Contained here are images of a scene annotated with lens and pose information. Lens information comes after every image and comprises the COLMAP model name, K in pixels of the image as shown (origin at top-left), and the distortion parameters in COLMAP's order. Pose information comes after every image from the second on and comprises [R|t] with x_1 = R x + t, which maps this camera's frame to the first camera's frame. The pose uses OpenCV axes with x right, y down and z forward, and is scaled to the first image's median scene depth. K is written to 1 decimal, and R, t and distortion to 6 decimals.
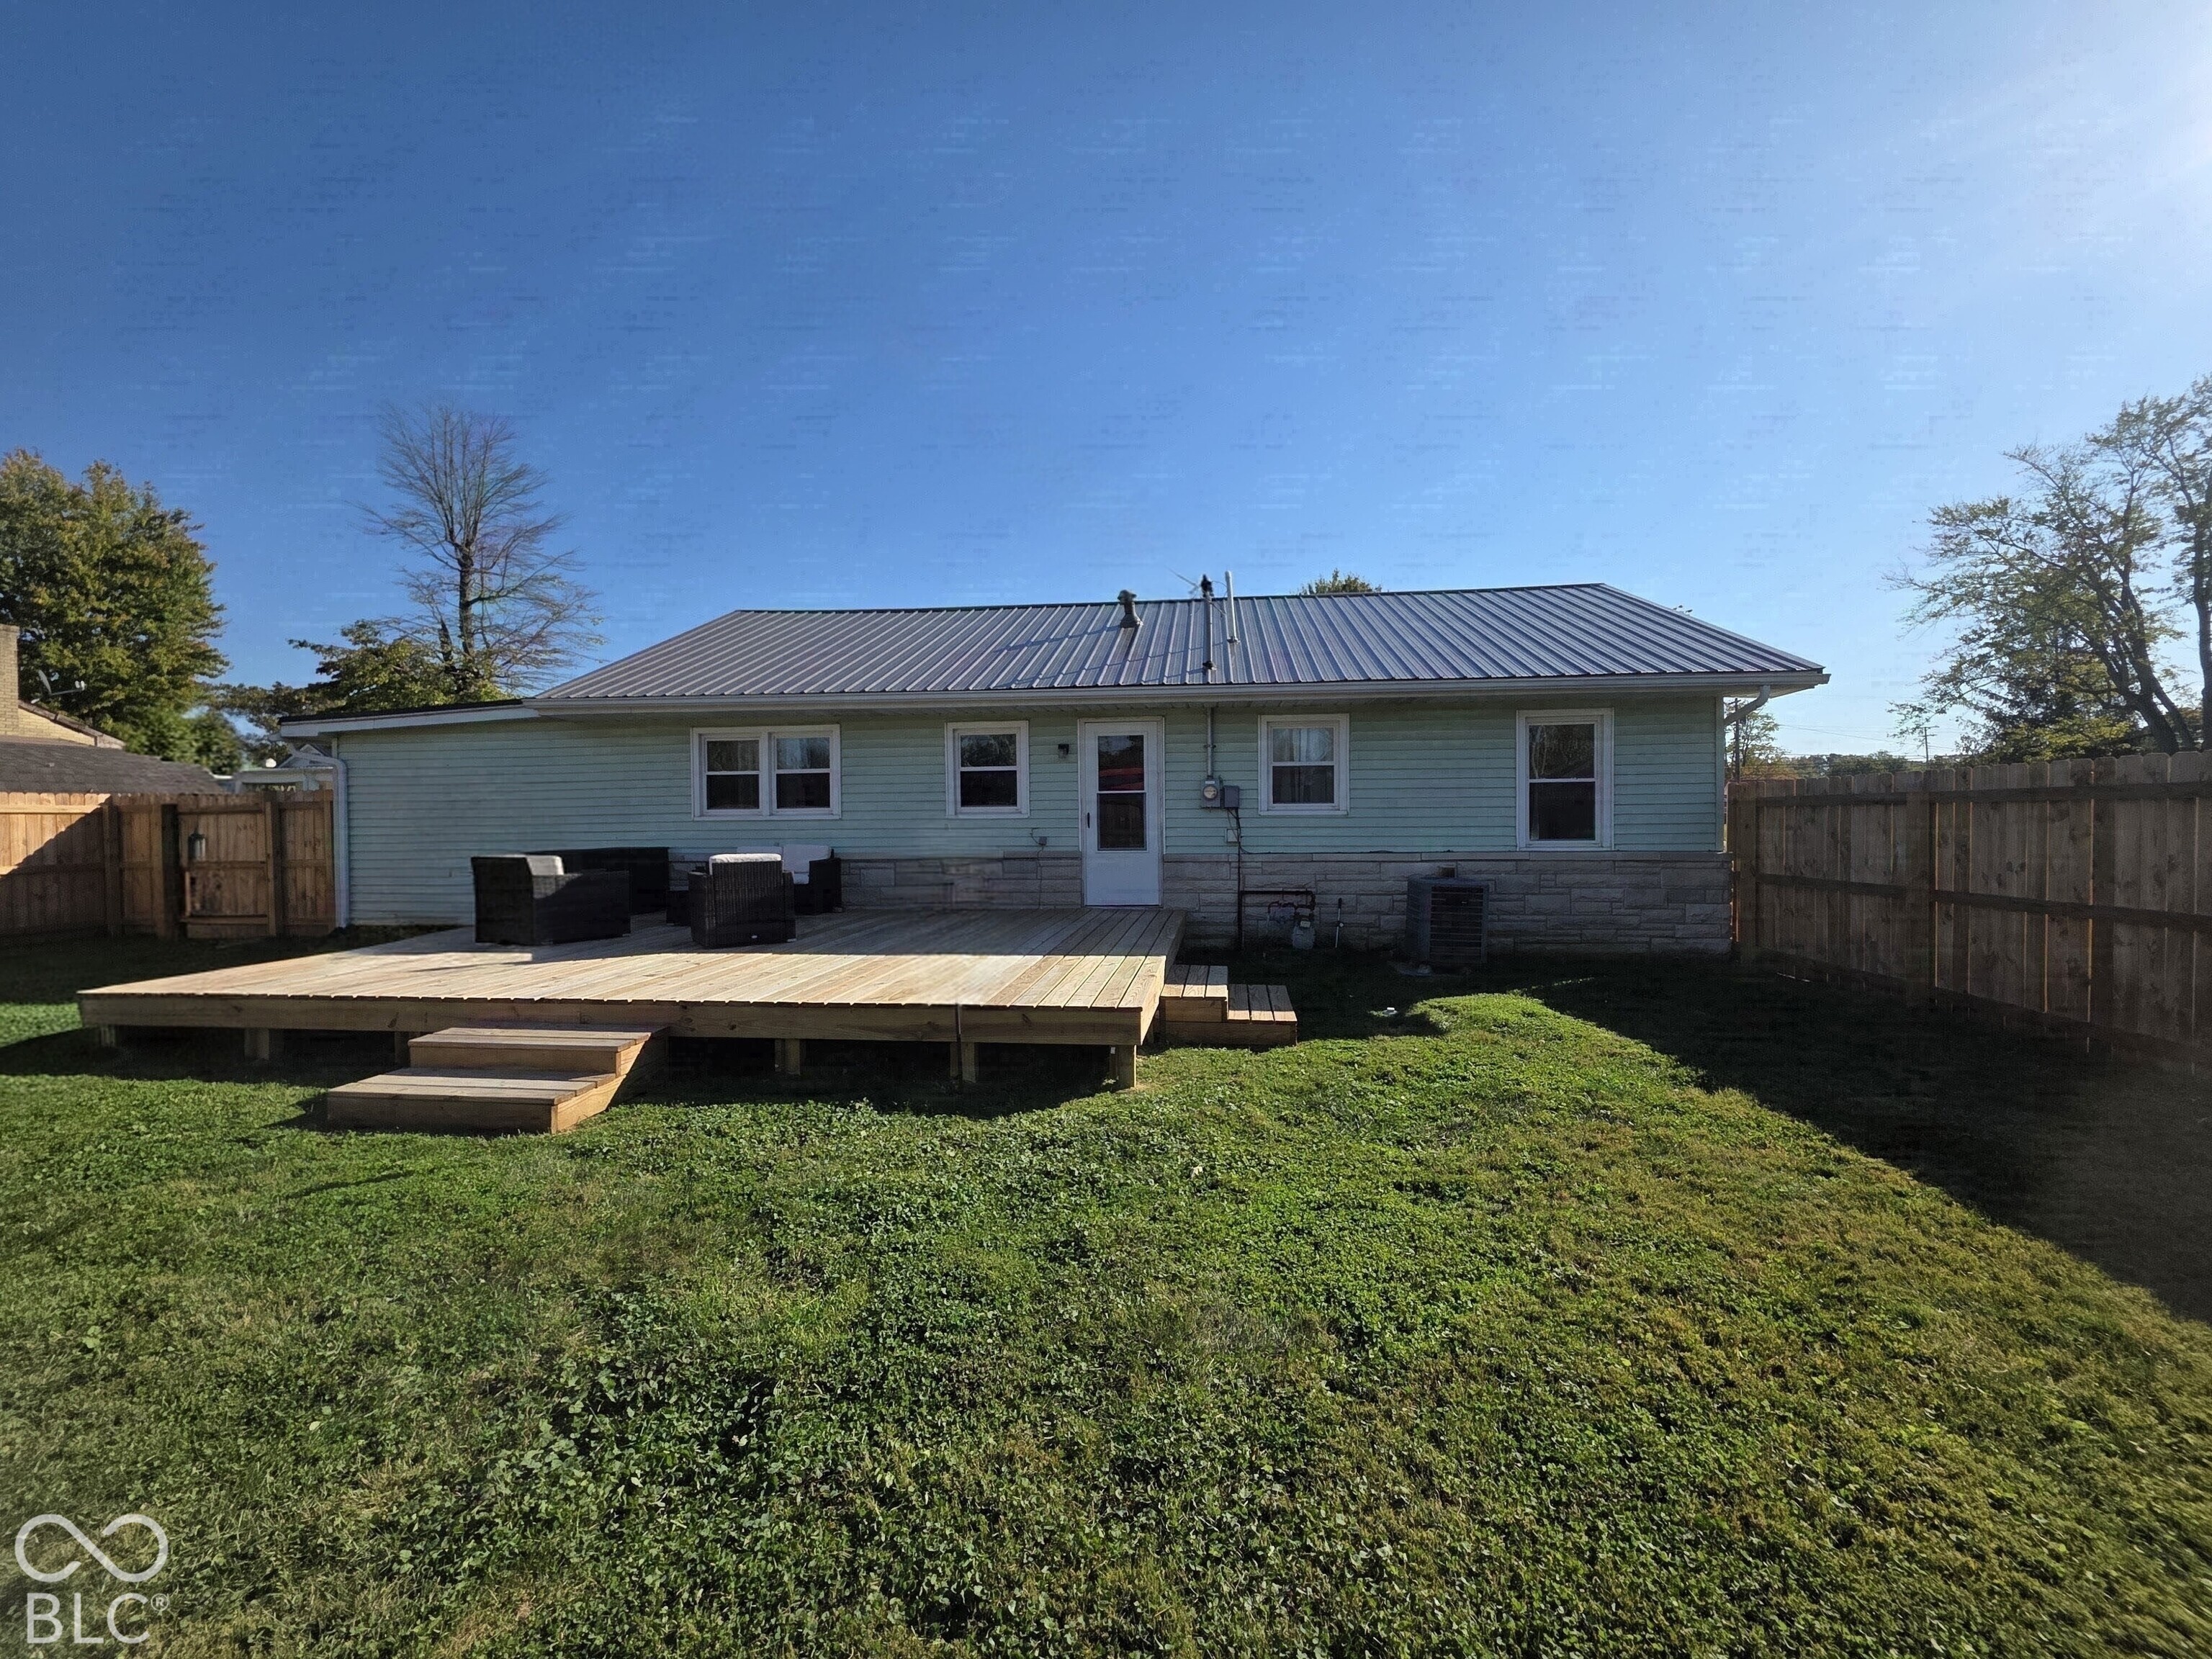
lens RADIAL K [[885.8, 0, 1108.5], [0, 885.8, 831.5], [0, 0, 1]] dist [-0.001811, -0.000559]
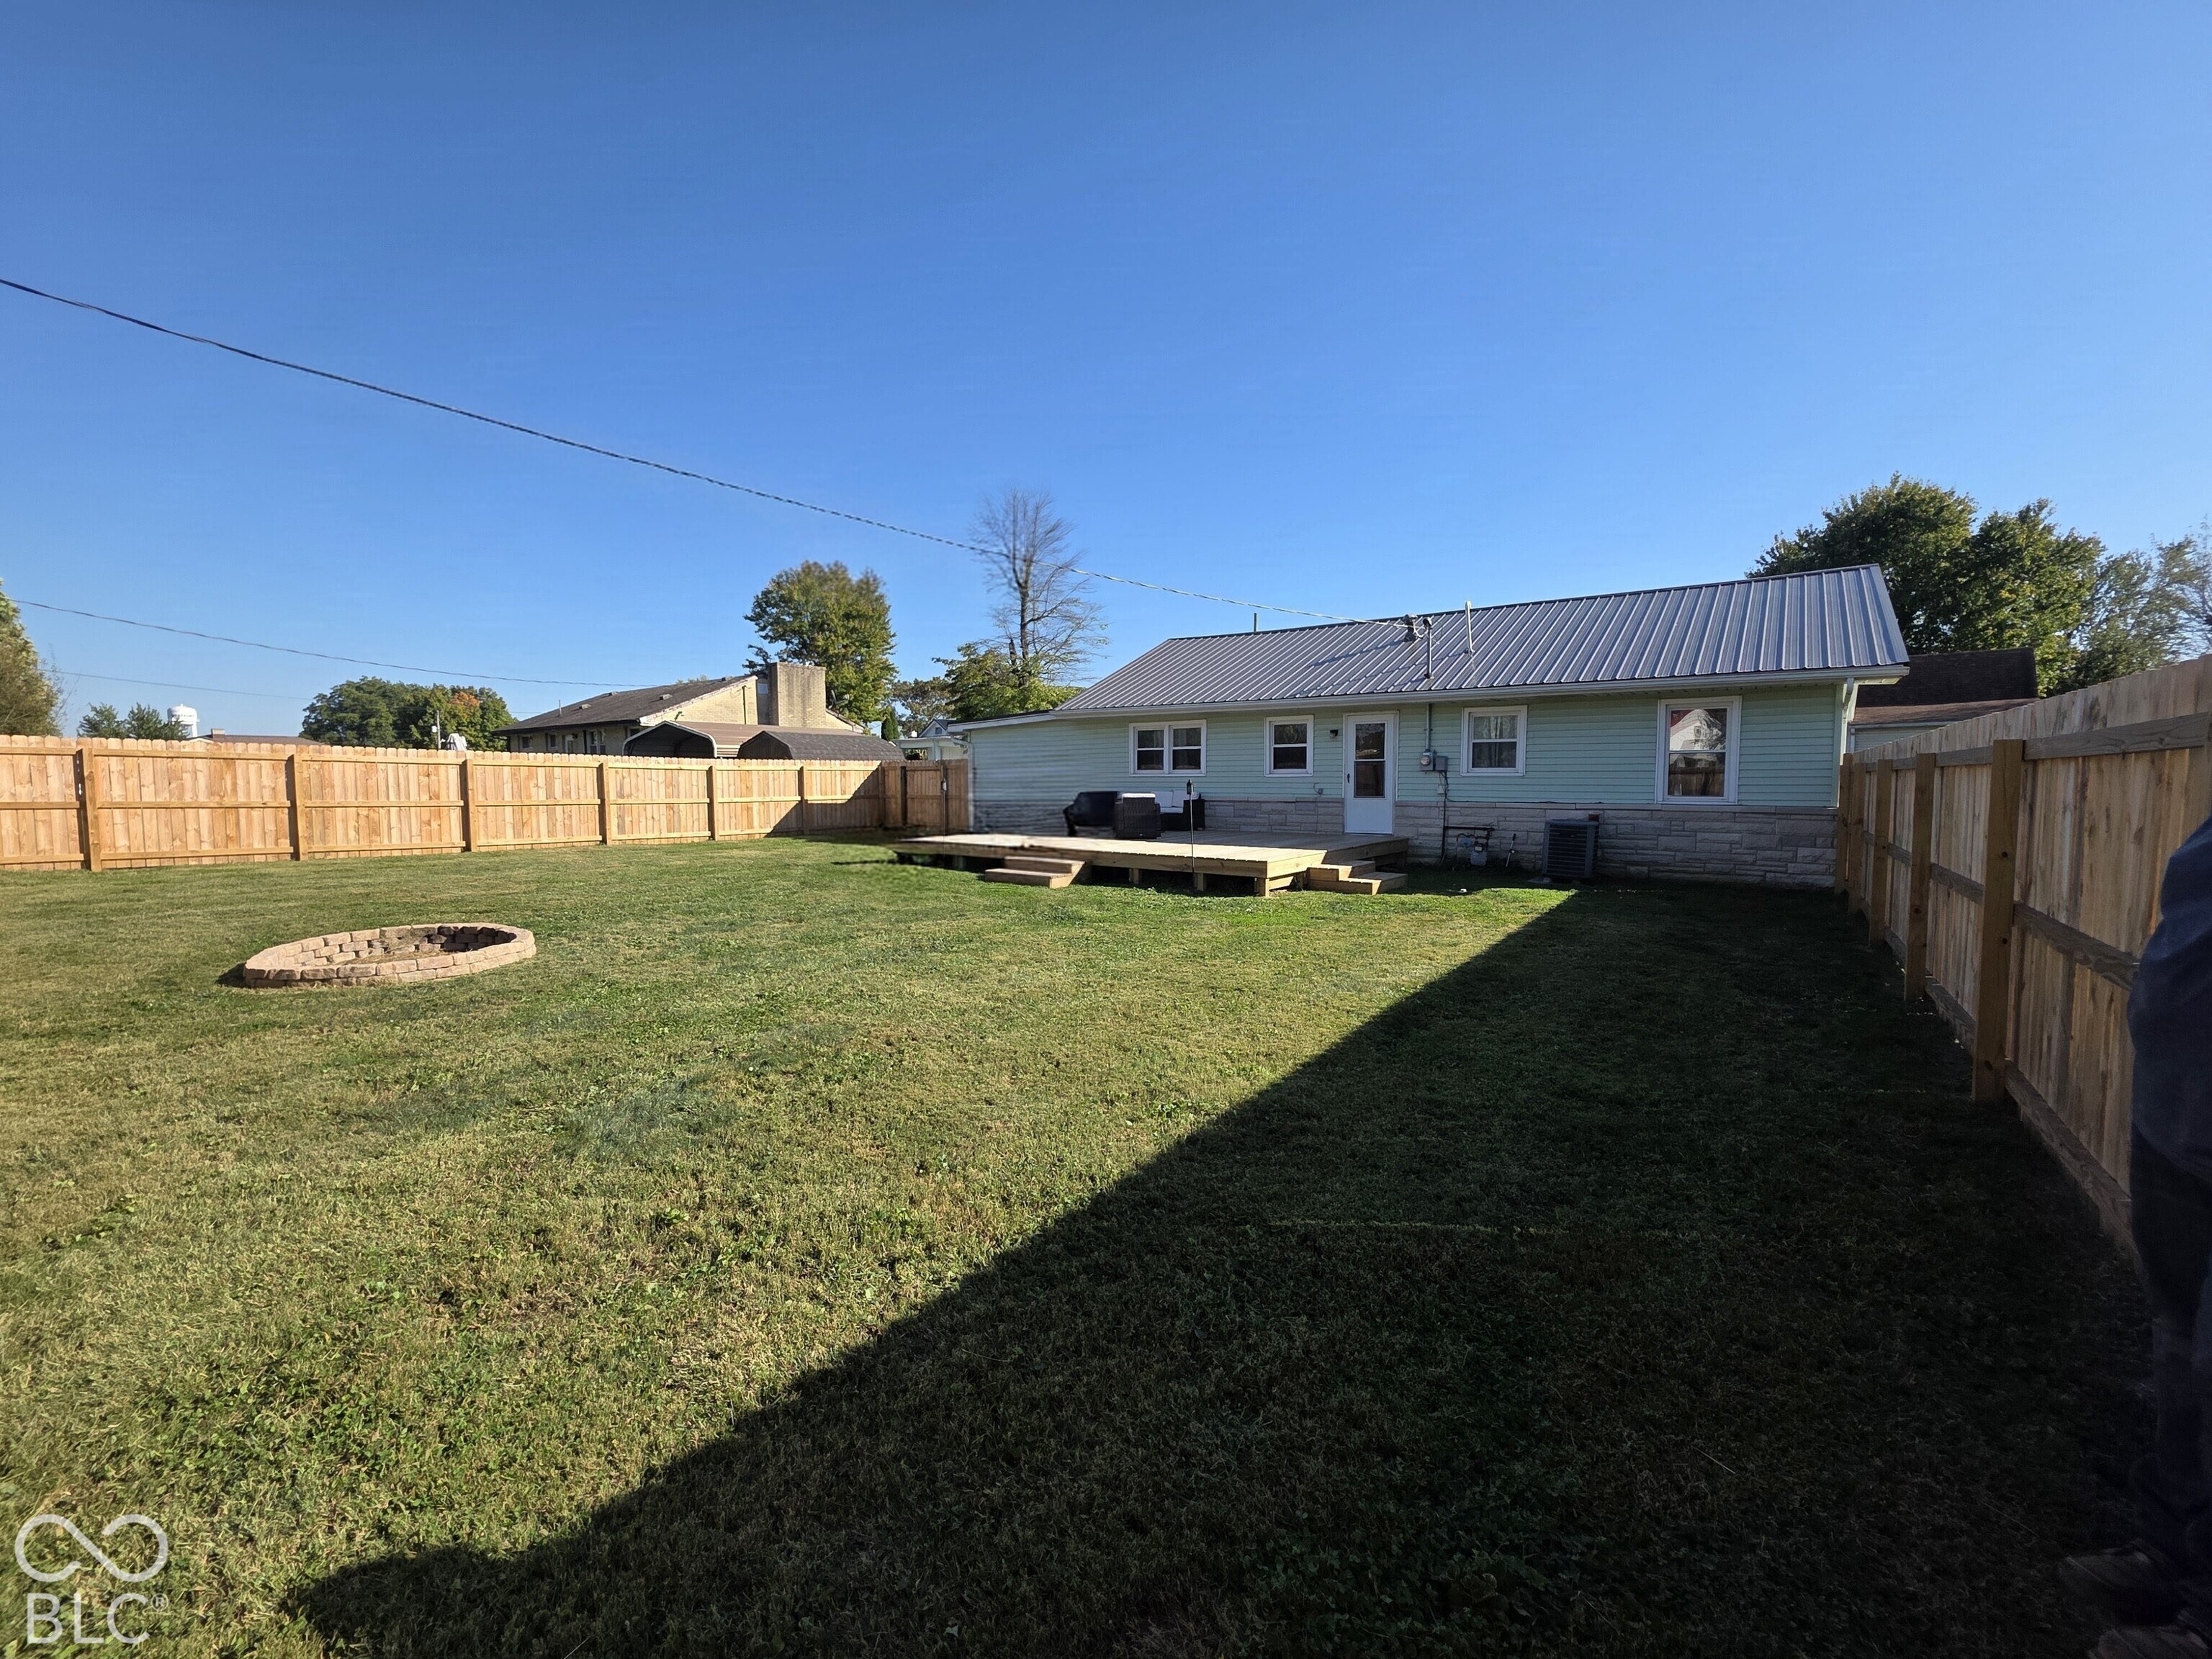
lens RADIAL K [[885.8, 0, 1107.0], [0, 885.8, 831.1], [0, 0, 1]] dist [-0.001811, -0.000559]
pose [[0.861612, 0.039459, -0.506031, 0.353275], [-0.014496, 0.998480, 0.053176, 0.003234], [0.507360, -0.038482, 0.860875, -0.495415]]
